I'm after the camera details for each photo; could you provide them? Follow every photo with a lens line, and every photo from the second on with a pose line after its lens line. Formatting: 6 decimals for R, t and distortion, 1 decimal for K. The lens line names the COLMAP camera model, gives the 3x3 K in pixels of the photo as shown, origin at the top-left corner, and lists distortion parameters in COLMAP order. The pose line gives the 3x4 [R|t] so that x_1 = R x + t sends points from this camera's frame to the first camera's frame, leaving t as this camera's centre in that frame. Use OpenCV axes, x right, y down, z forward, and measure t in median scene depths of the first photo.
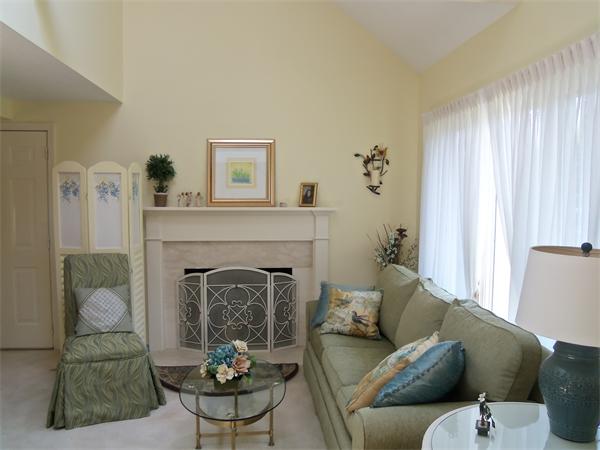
lens RADIAL K [[489.6, 0, 296.5], [0, 489.6, 223.5], [0, 0, 1]] dist [-0.063704, 0.029047]
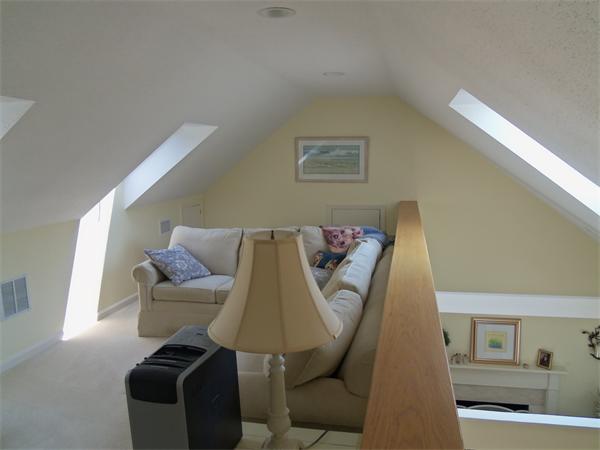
lens RADIAL K [[489.6, 0, 287.2], [0, 489.6, 226.0], [0, 0, 1]] dist [-0.063704, 0.029047]
pose [[0.953249, 0.019655, -0.301545, -0.276674], [0.005945, 0.996470, 0.083743, -0.566073], [0.302127, -0.081620, 0.949767, -0.511093]]
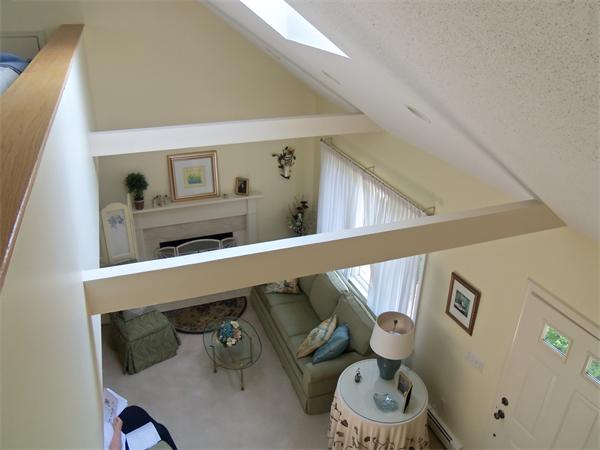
lens RADIAL K [[489.6, 0, 300.6], [0, 489.6, 229.8], [0, 0, 1]] dist [-0.063704, 0.029047]
pose [[0.961350, -0.110232, 0.252300, -0.189520], [0.001088, 0.917870, 0.396880, -0.517972], [-0.275328, -0.381267, 0.882514, -0.372755]]
